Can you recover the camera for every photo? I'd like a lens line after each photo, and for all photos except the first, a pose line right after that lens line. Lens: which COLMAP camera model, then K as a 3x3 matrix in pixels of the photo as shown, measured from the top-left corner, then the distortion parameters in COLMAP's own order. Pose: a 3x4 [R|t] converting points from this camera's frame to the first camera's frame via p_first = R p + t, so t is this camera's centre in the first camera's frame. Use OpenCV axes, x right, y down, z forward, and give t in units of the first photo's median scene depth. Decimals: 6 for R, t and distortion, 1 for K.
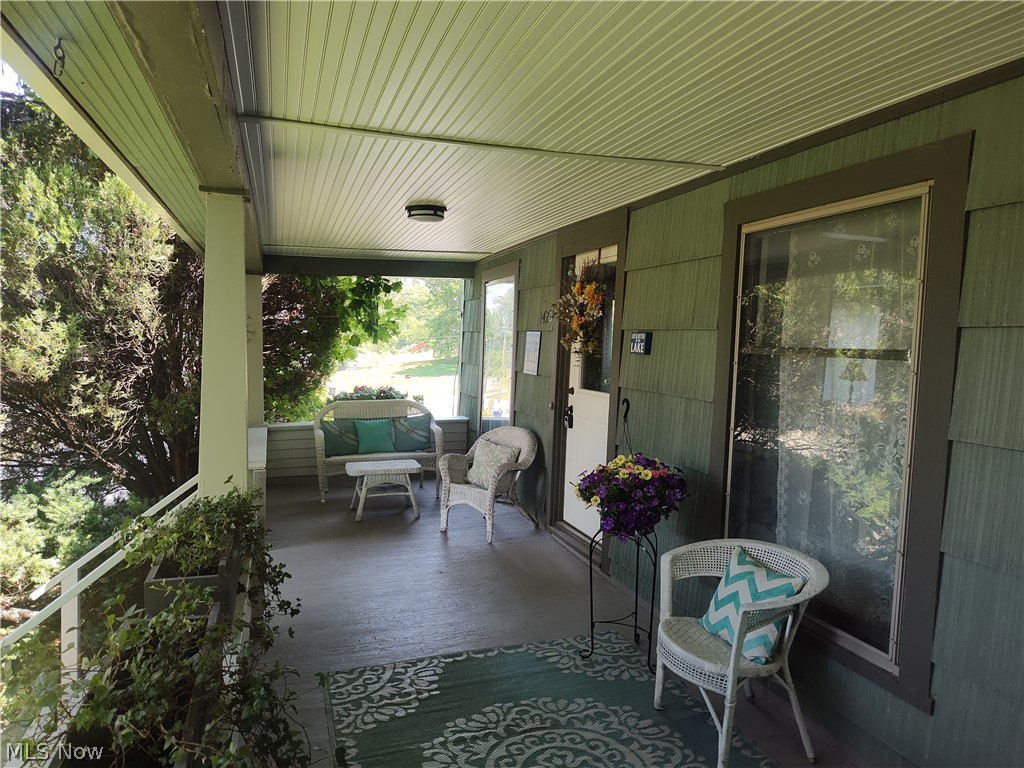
lens RADIAL K [[704.8, 0, 512.0], [0, 704.8, 384.0], [0, 0, 1]] dist [-0.007783, -0.002249]
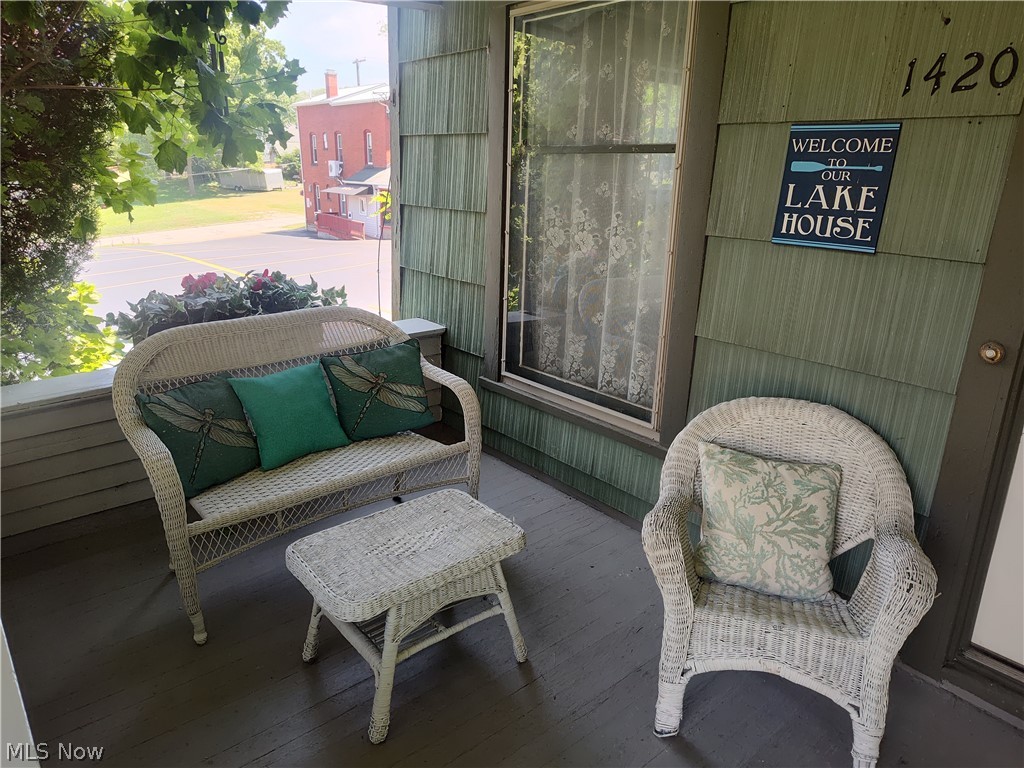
lens RADIAL K [[704.8, 0, 512.0], [0, 704.8, 384.0], [0, 0, 1]] dist [-0.007783, -0.002249]
pose [[0.930414, -0.129351, 0.342925, -0.215009], [0.034772, 0.962584, 0.268745, -0.043741], [-0.364856, -0.238120, 0.900099, 0.609839]]
